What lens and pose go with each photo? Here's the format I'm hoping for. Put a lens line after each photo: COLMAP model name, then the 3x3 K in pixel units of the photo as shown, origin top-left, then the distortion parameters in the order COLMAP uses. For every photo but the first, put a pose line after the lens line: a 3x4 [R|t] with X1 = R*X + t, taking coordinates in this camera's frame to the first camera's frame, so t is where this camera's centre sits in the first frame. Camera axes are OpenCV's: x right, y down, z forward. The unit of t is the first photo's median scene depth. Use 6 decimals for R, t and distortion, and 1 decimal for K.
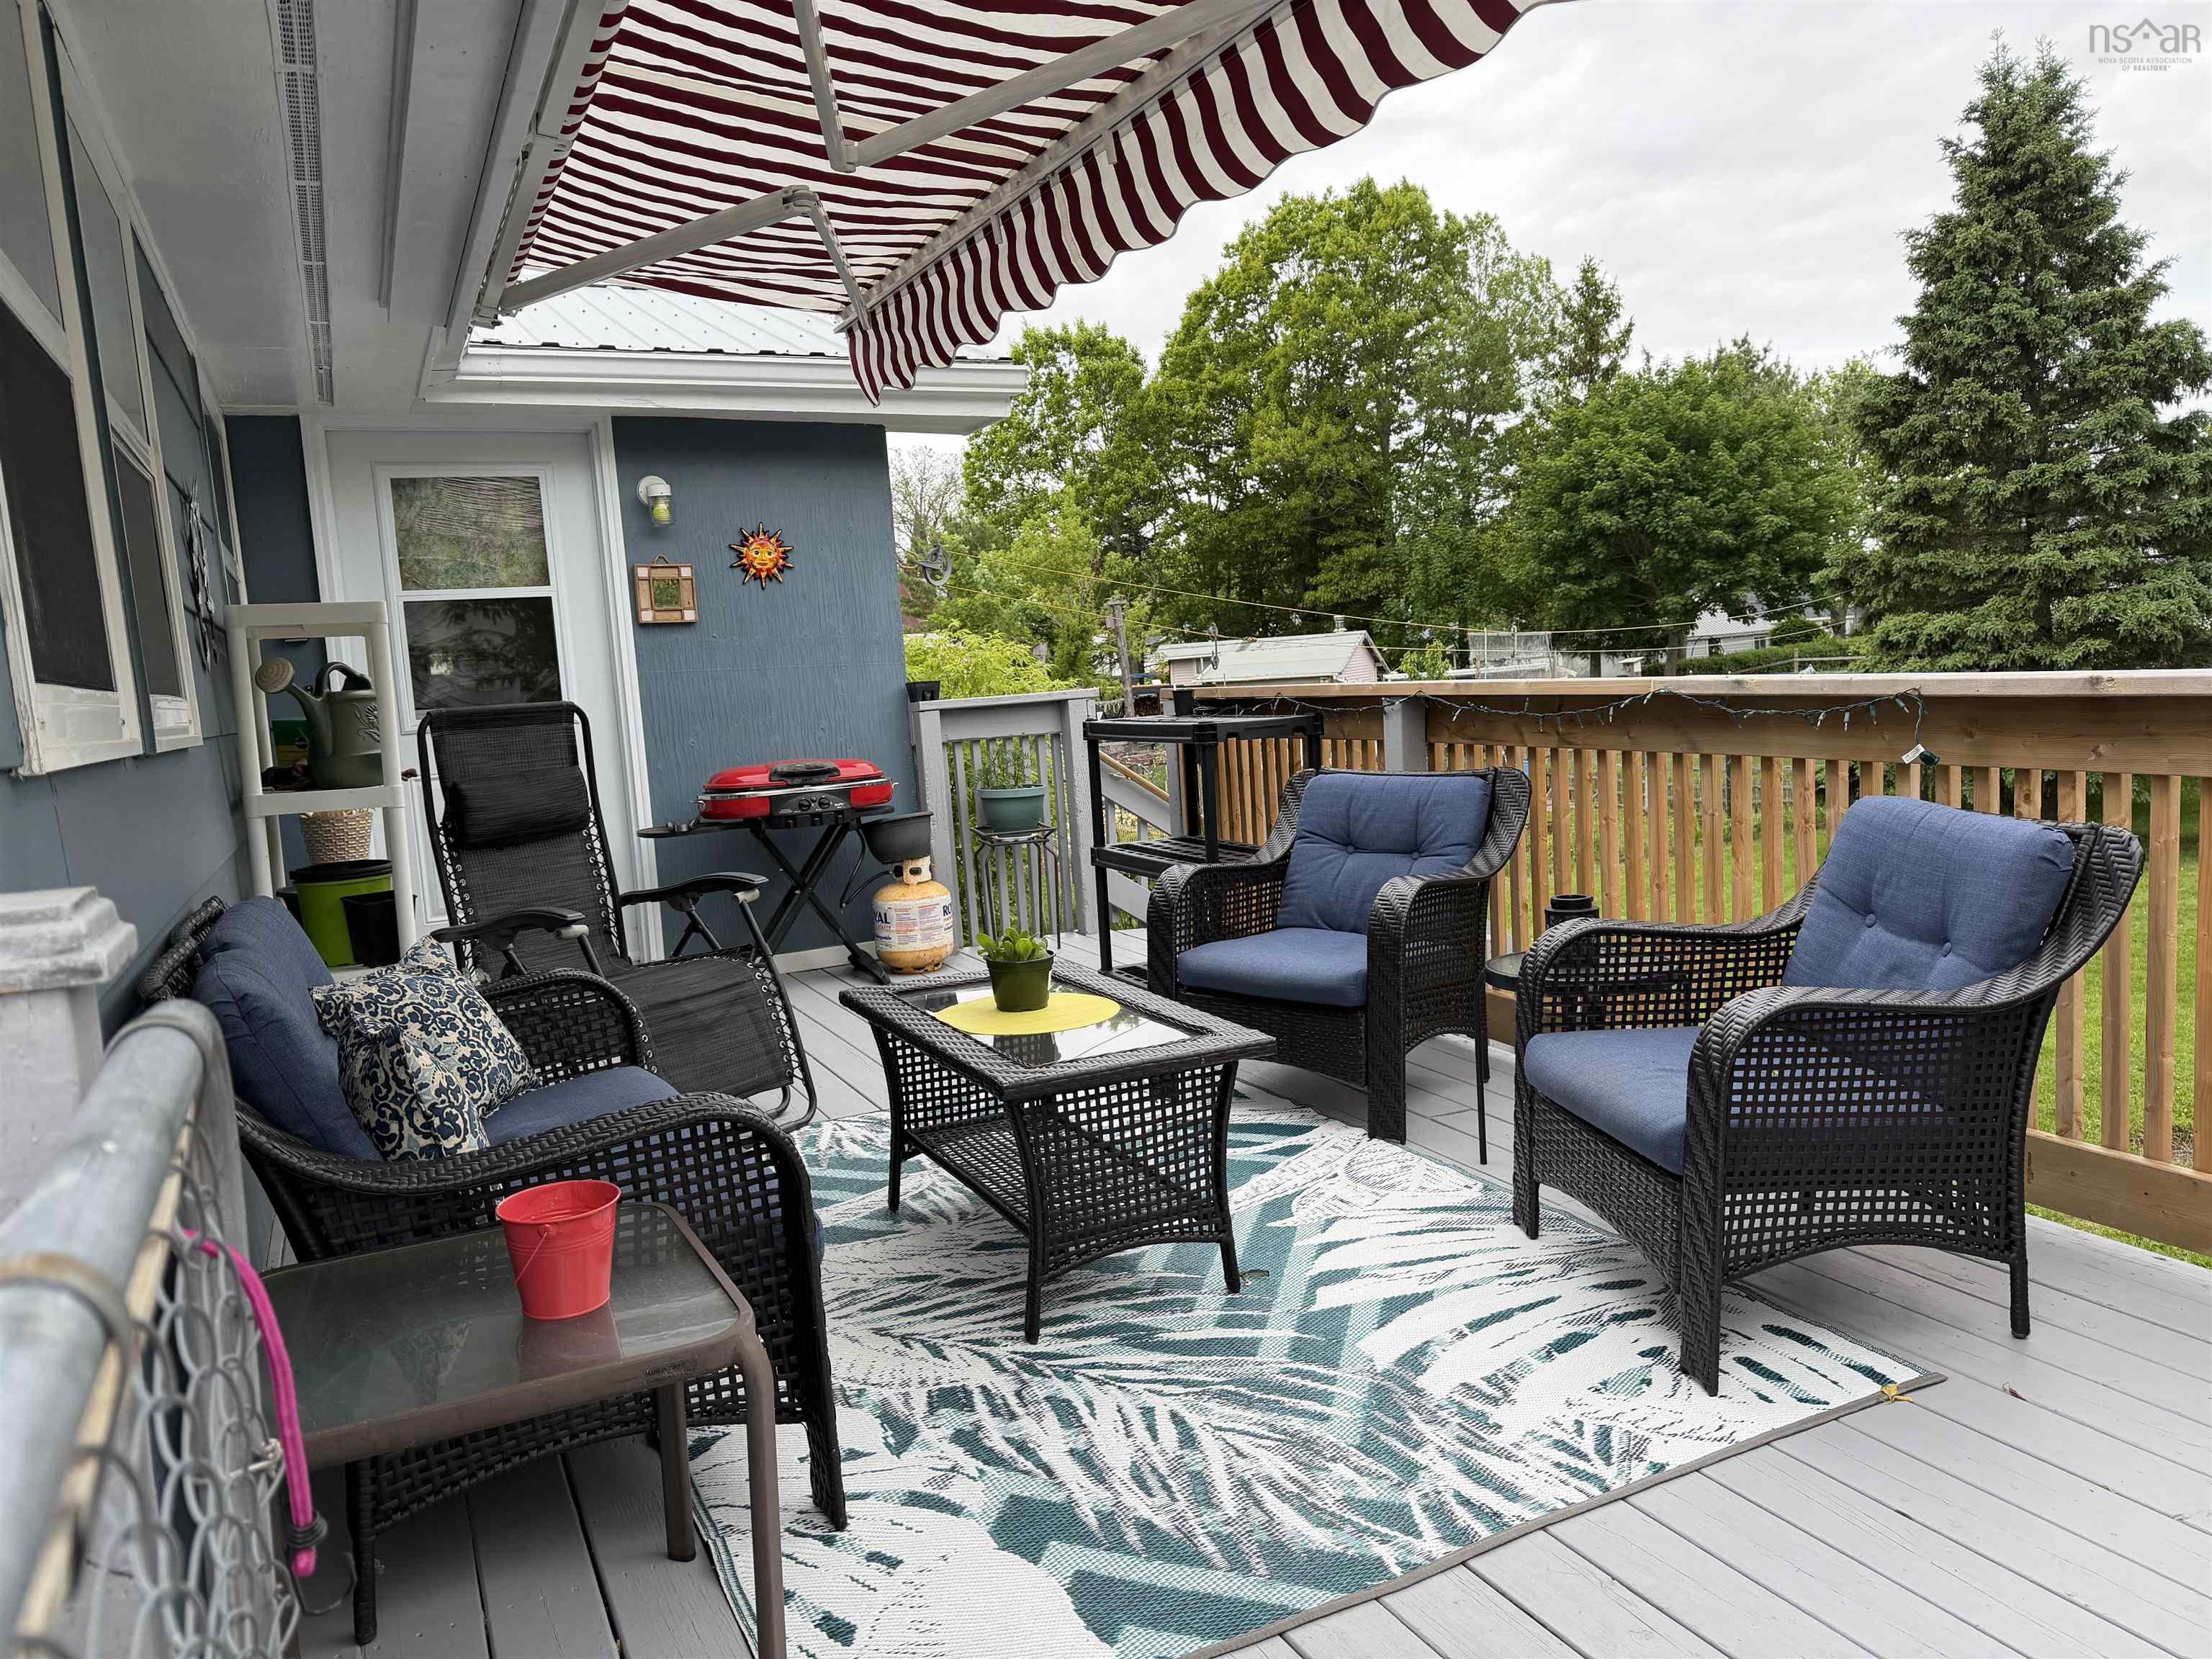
lens RADIAL K [[1585.8, 0, 1101.6], [0, 1585.8, 812.2], [0, 0, 1]] dist [0.035203, -0.036443]
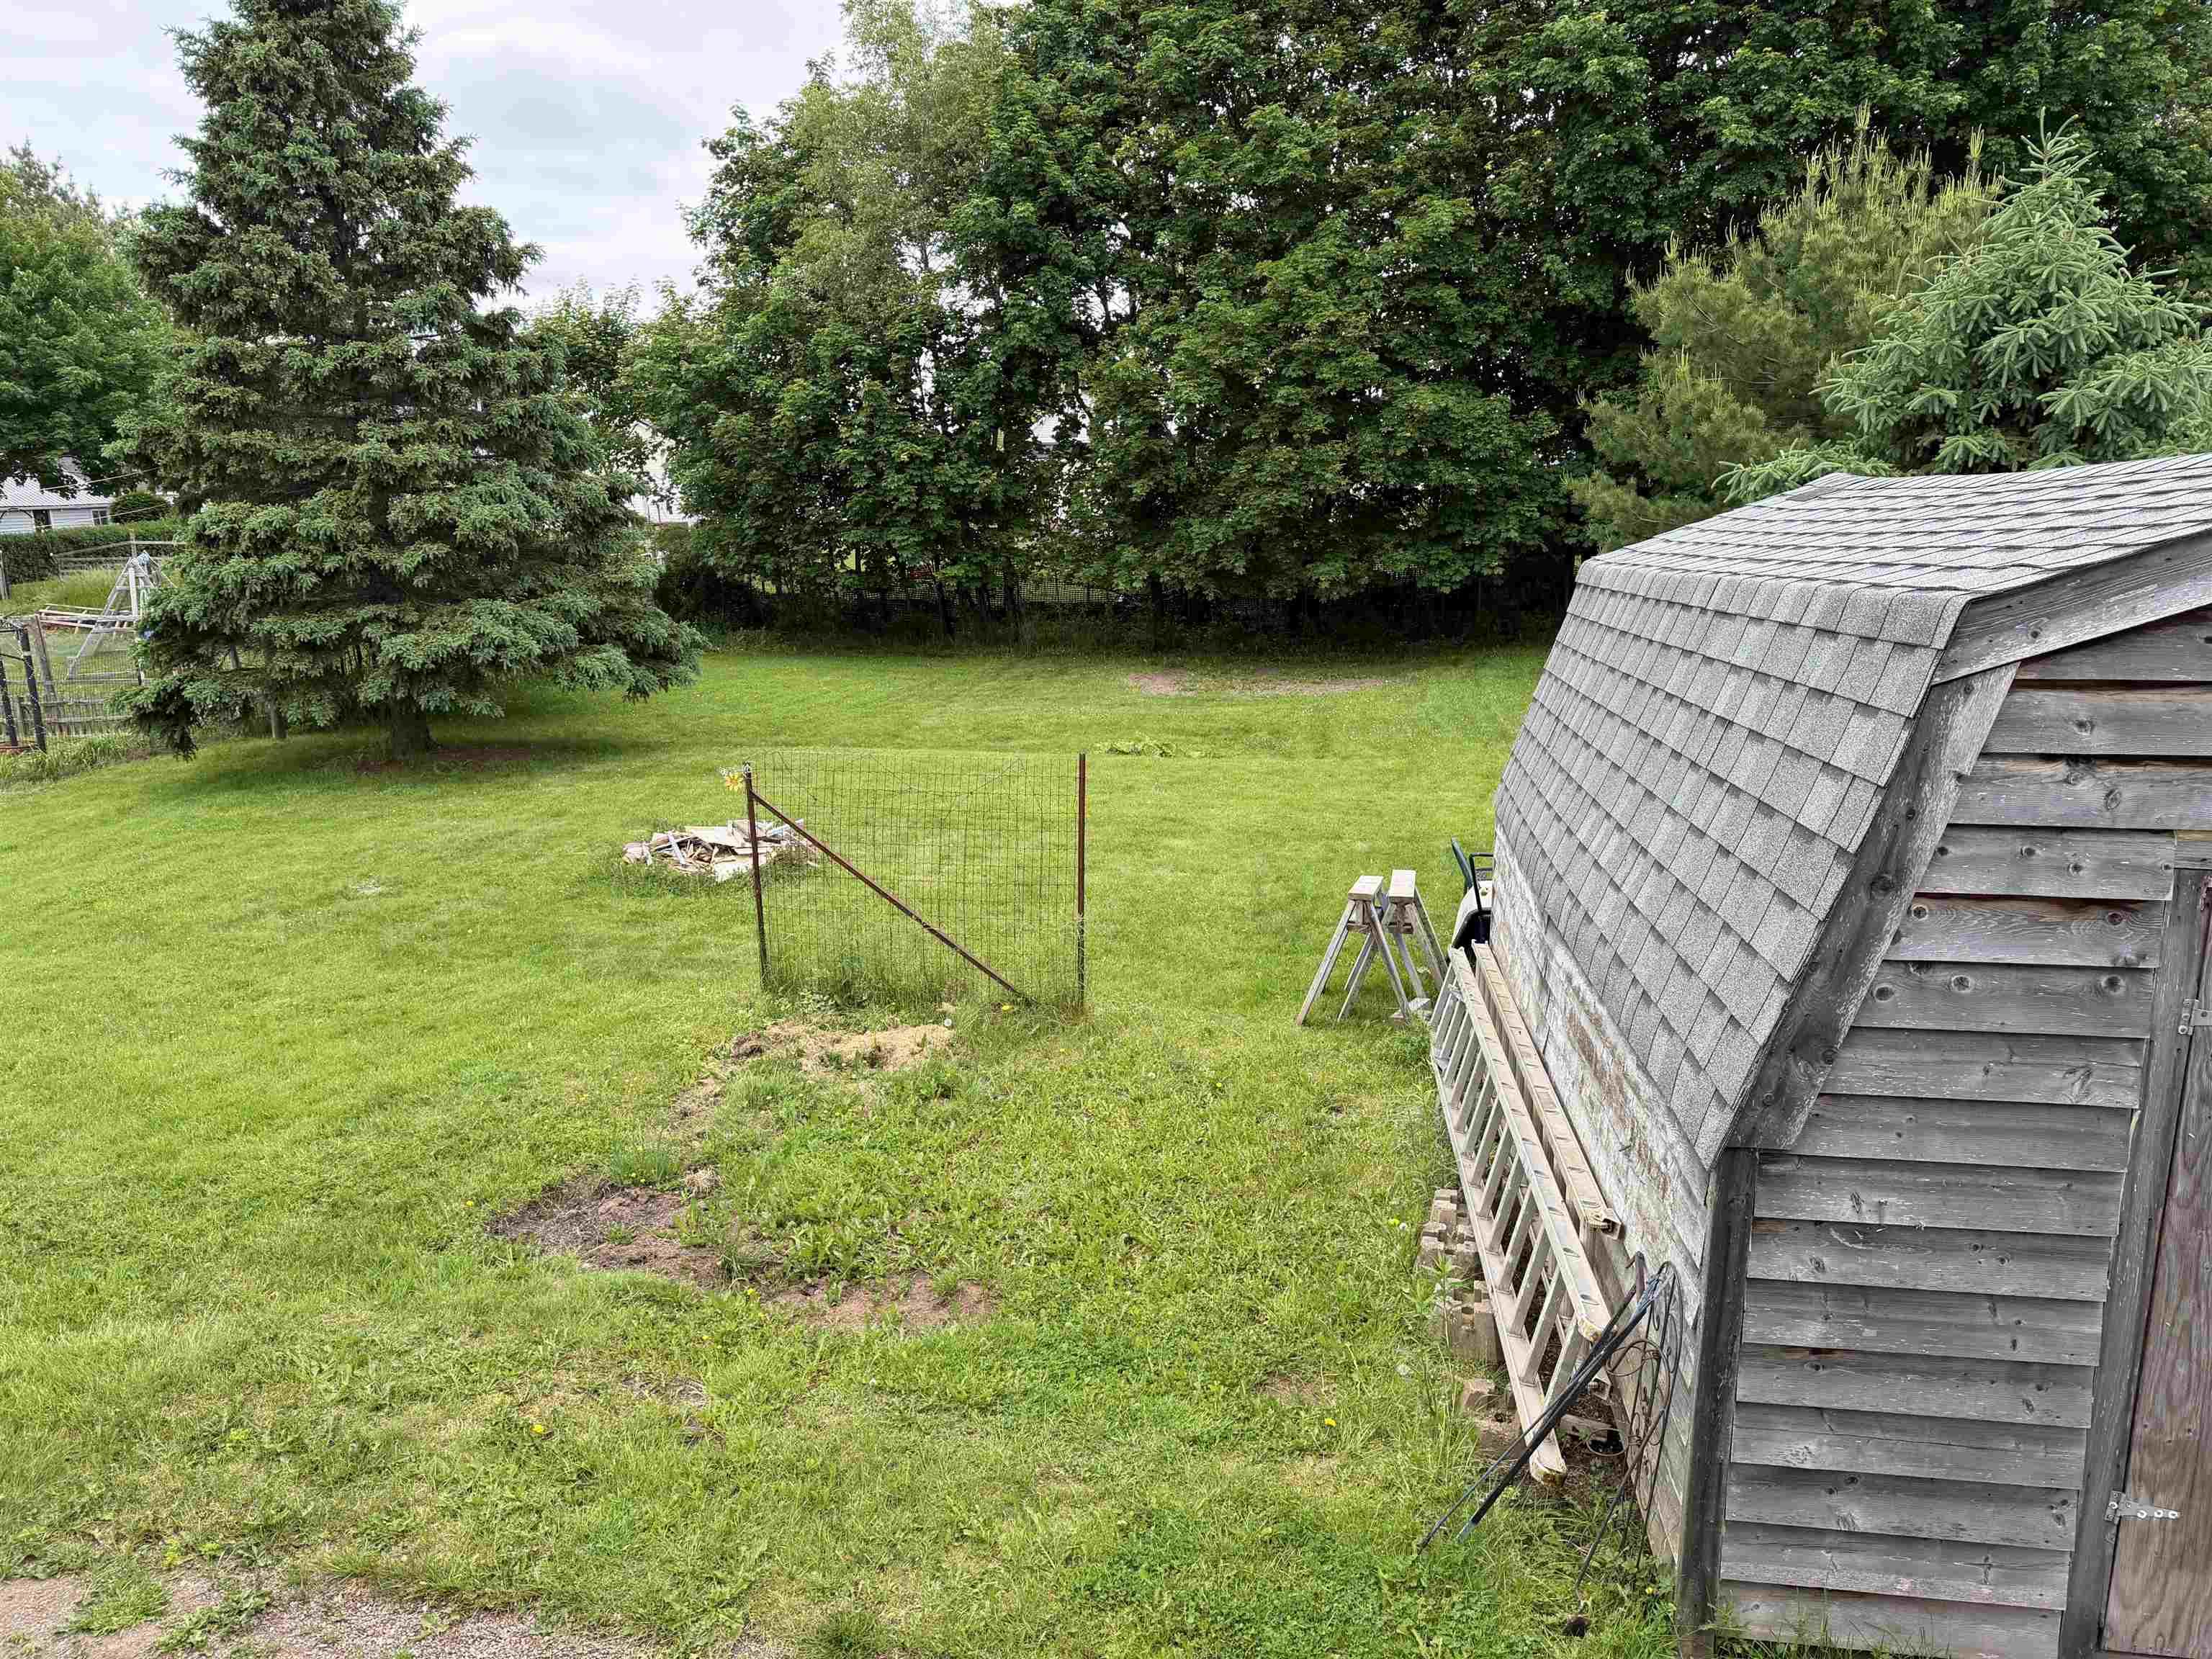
lens RADIAL K [[1609.5, 0, 1106.0], [0, 1609.5, 829.5], [0, 0, 1]] dist [0.076037, -0.084340]
pose [[0.597490, -0.109756, 0.794330, 0.082248], [0.046046, 0.993650, 0.102661, -0.021509], [-0.800553, -0.024763, 0.598750, 0.113126]]
